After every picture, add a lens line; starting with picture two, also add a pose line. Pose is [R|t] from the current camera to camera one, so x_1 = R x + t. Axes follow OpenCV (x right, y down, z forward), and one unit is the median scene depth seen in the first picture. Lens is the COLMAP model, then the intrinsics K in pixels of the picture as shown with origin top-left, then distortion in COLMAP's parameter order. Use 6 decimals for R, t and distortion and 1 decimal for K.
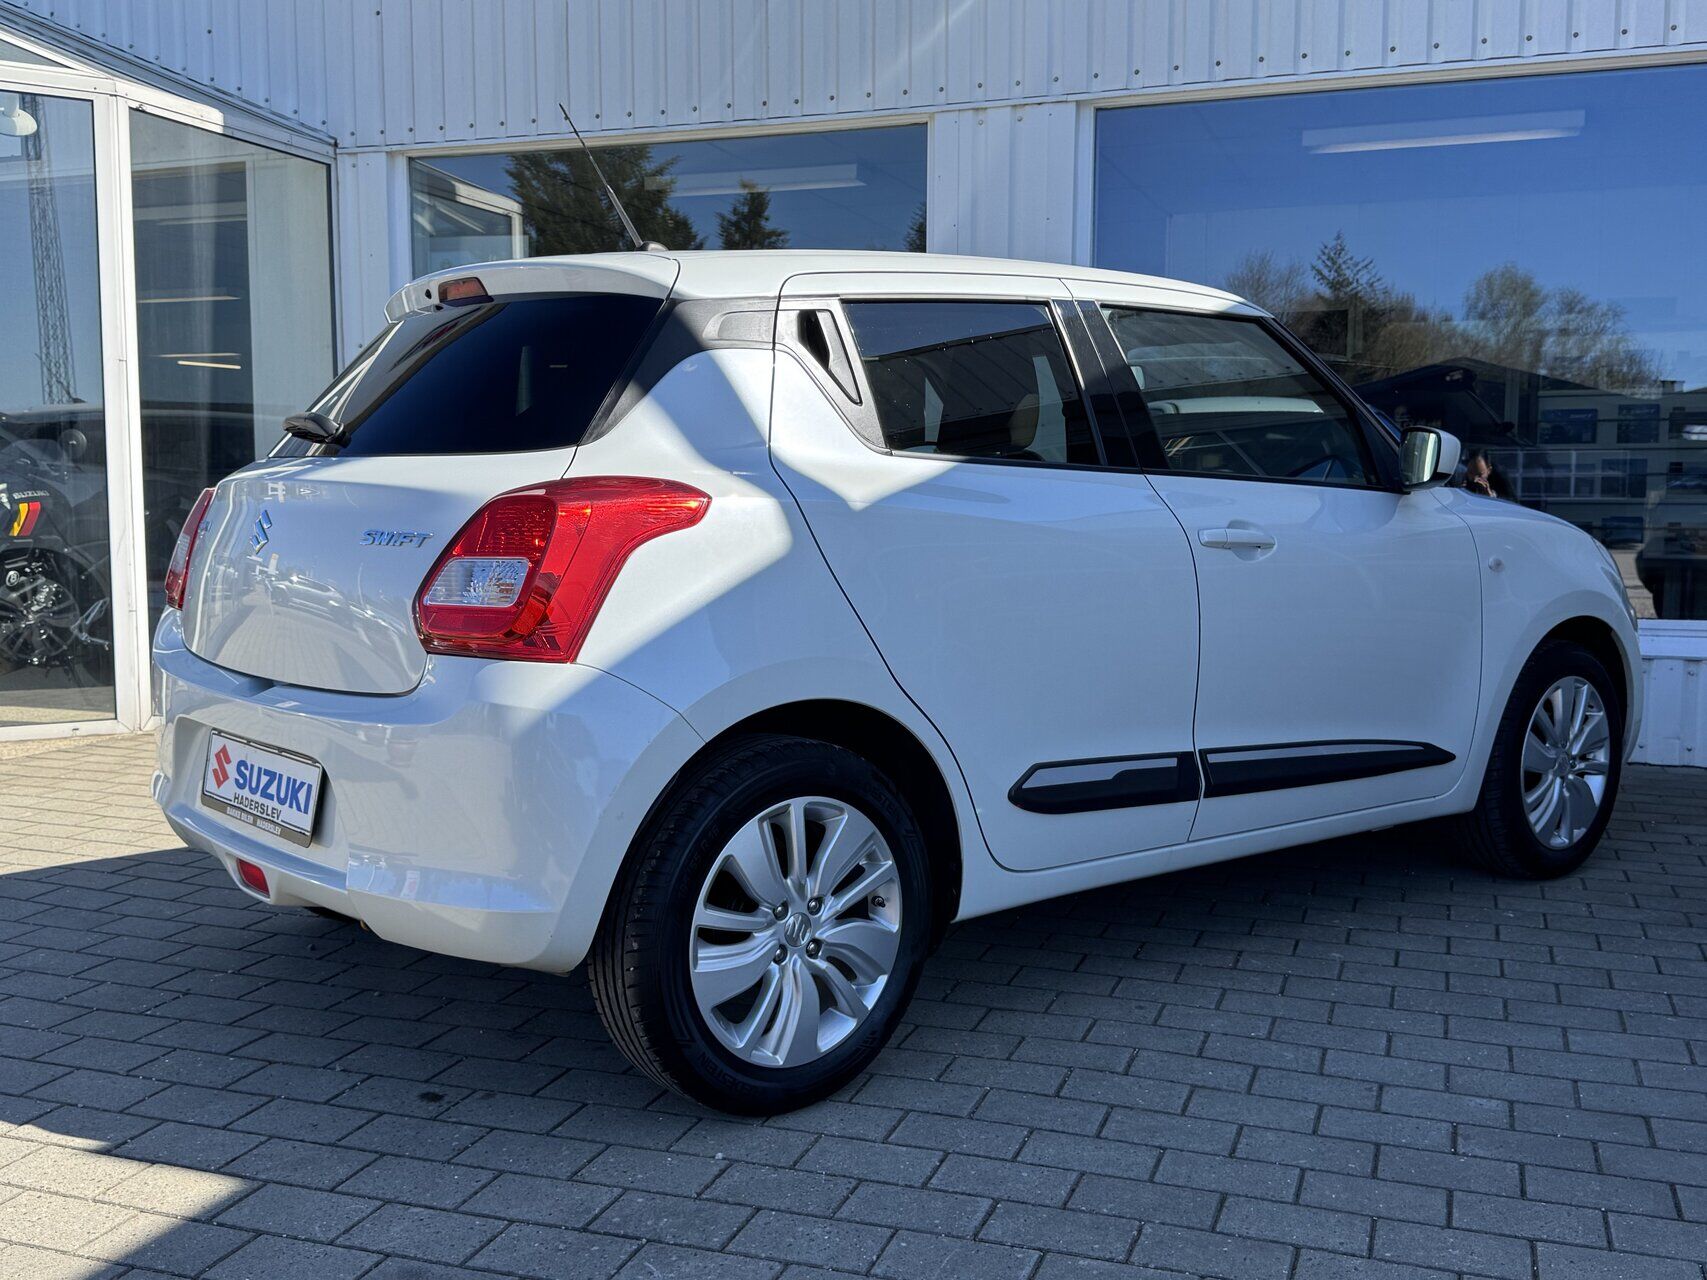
lens RADIAL K [[1651.9, 0, 845.7], [0, 1651.9, 640.2], [0, 0, 1]] dist [0.055218, 0.000000]
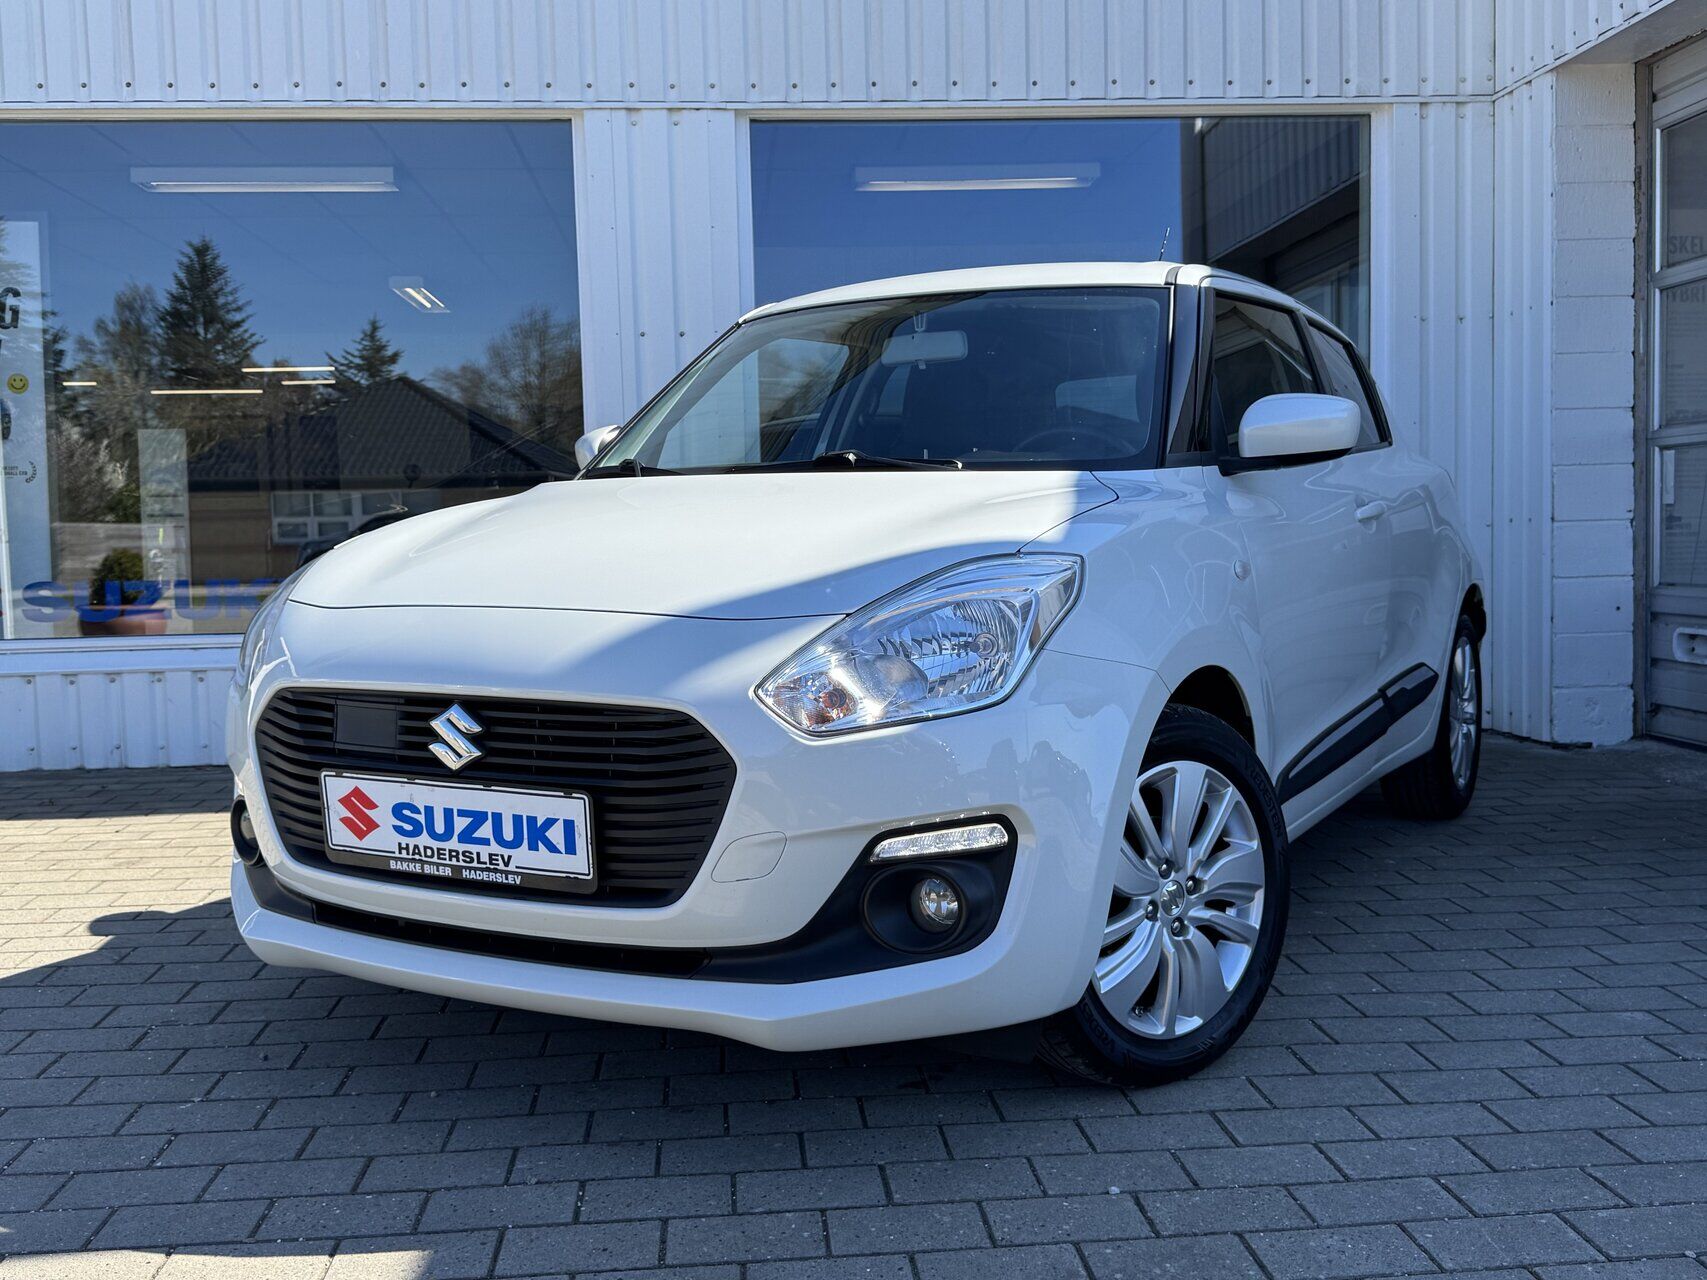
lens RADIAL K [[1644.6, 0, 850.3], [0, 1644.6, 625.6], [0, 0, 1]] dist [0.019695, 0.000000]
pose [[0.914377, -0.046173, 0.402223, -0.443734], [0.060867, 0.997862, -0.023821, 0.019816], [-0.400263, 0.046264, 0.915232, 0.197789]]
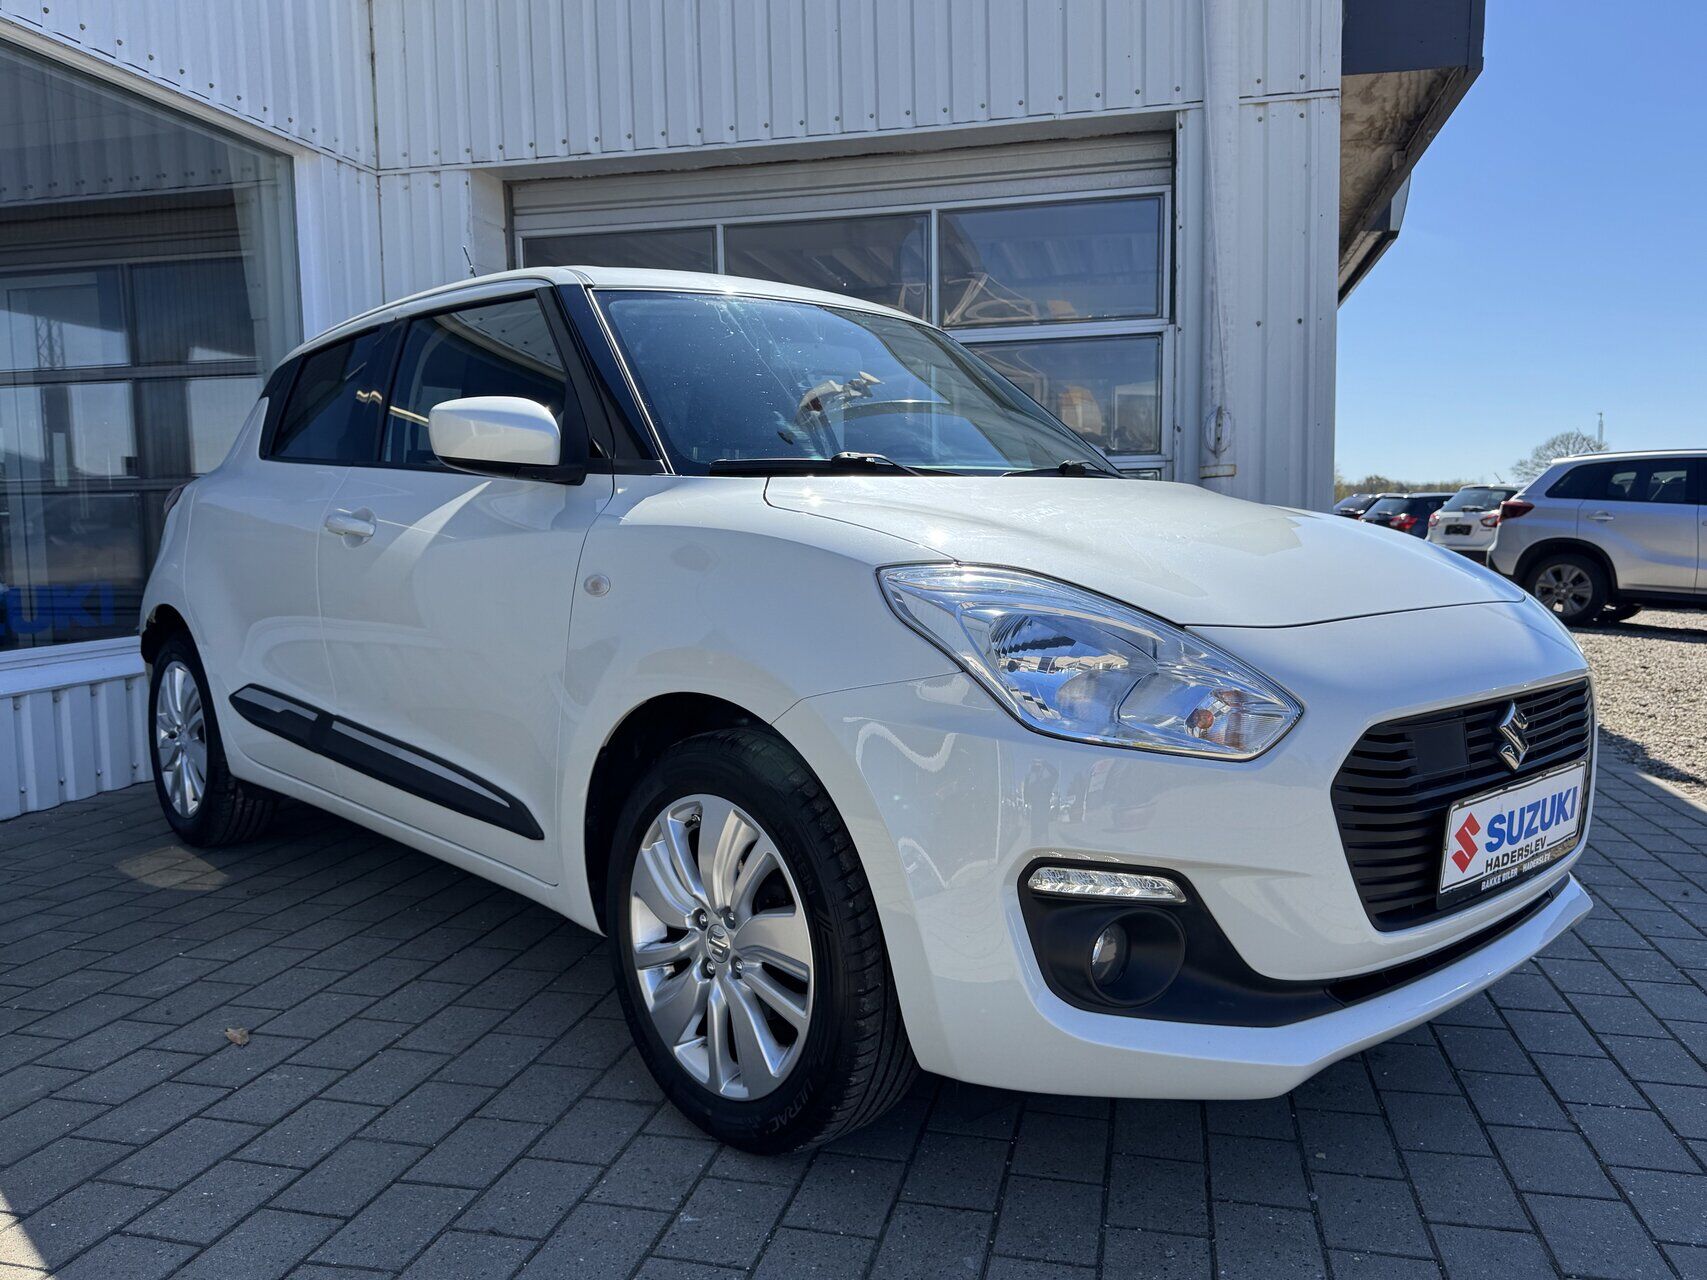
lens RADIAL K [[1335.5, 0, 853.3], [0, 1335.5, 632.0], [0, 0, 1]] dist [0.000653, 0.008217]
pose [[-0.098226, -0.084131, 0.991602, -0.866242], [0.103461, 0.990157, 0.094257, -0.090824], [-0.989771, 0.111850, -0.088555, 1.266303]]
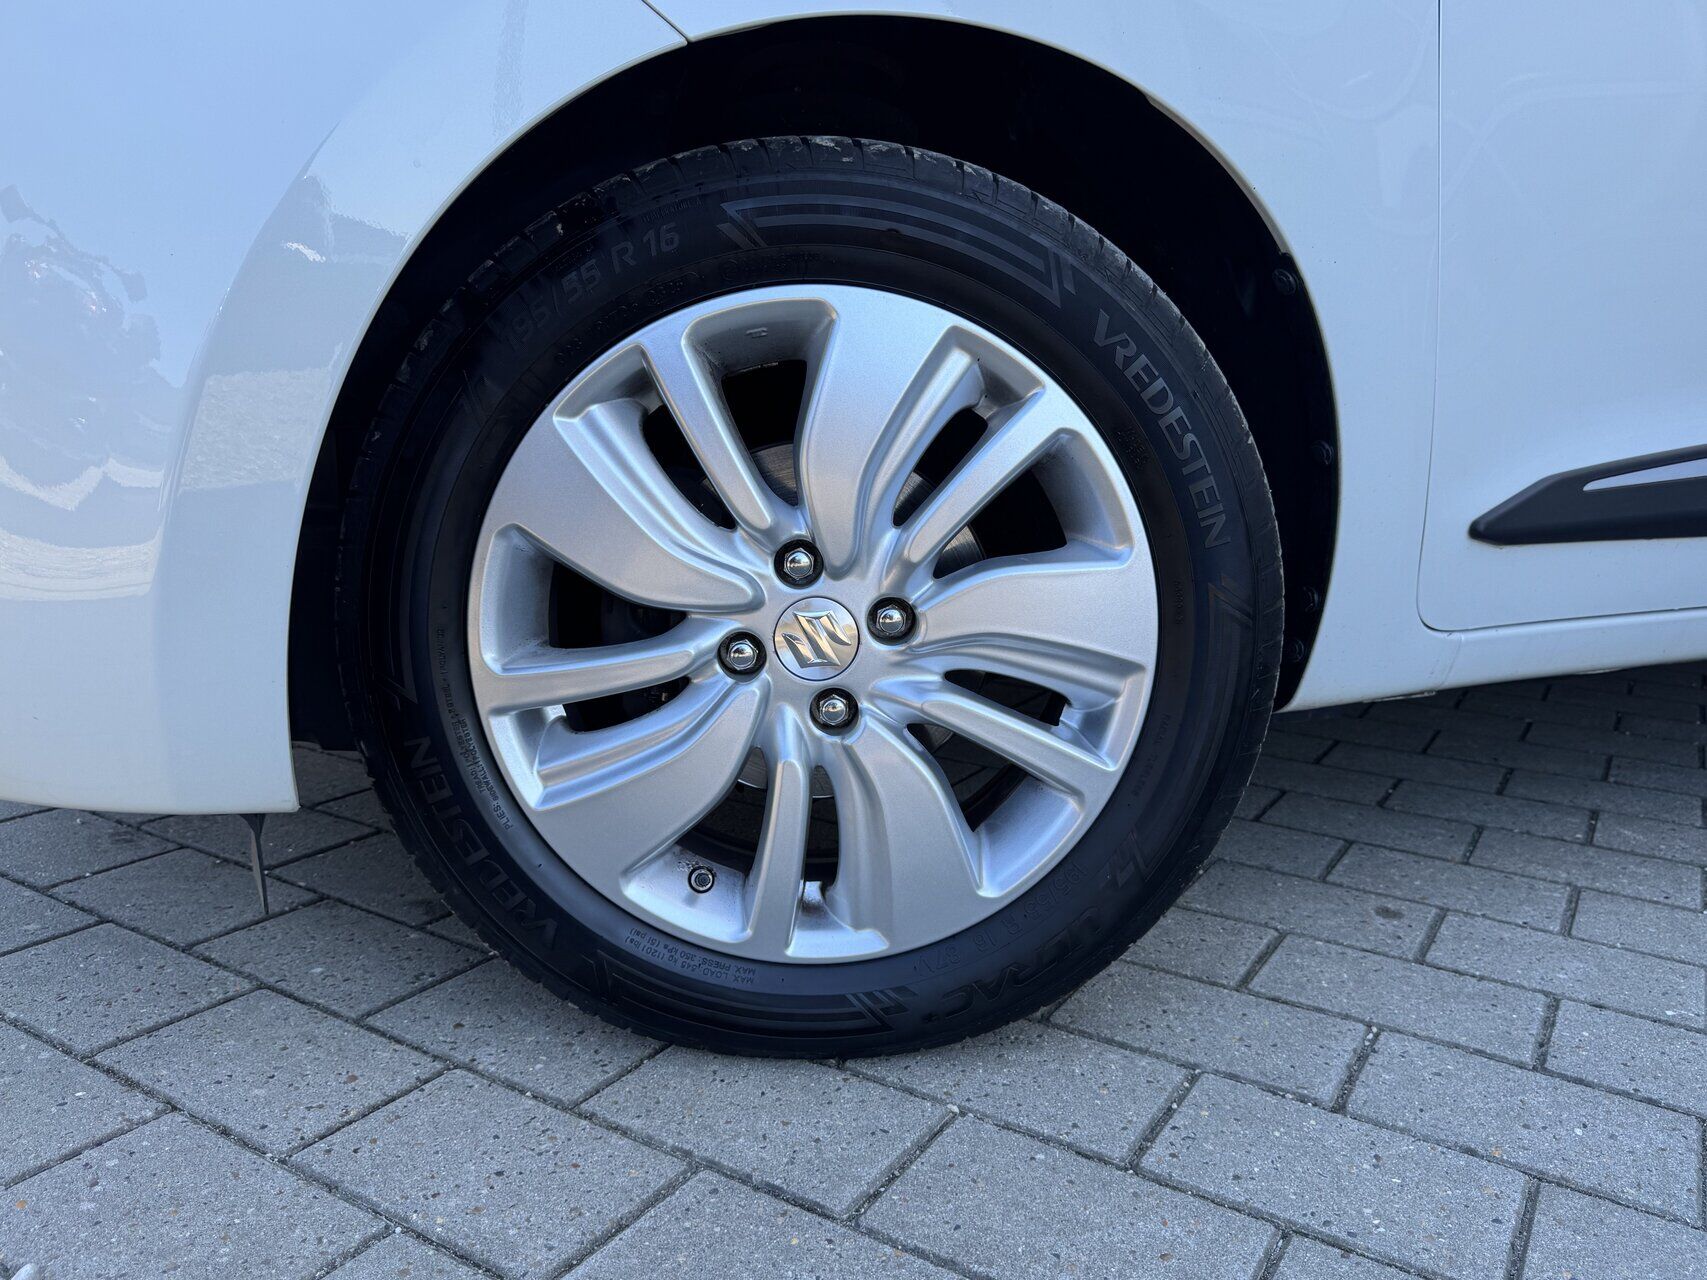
lens RADIAL K [[1335.5, 0, 846.2], [0, 1335.5, 648.7], [0, 0, 1]] dist [0.000653, 0.008217]
pose [[0.976484, 0.072527, -0.203023, 0.105489], [-0.051041, 0.992715, 0.109140, 0.121029], [0.209460, -0.096211, 0.973073, 0.643449]]
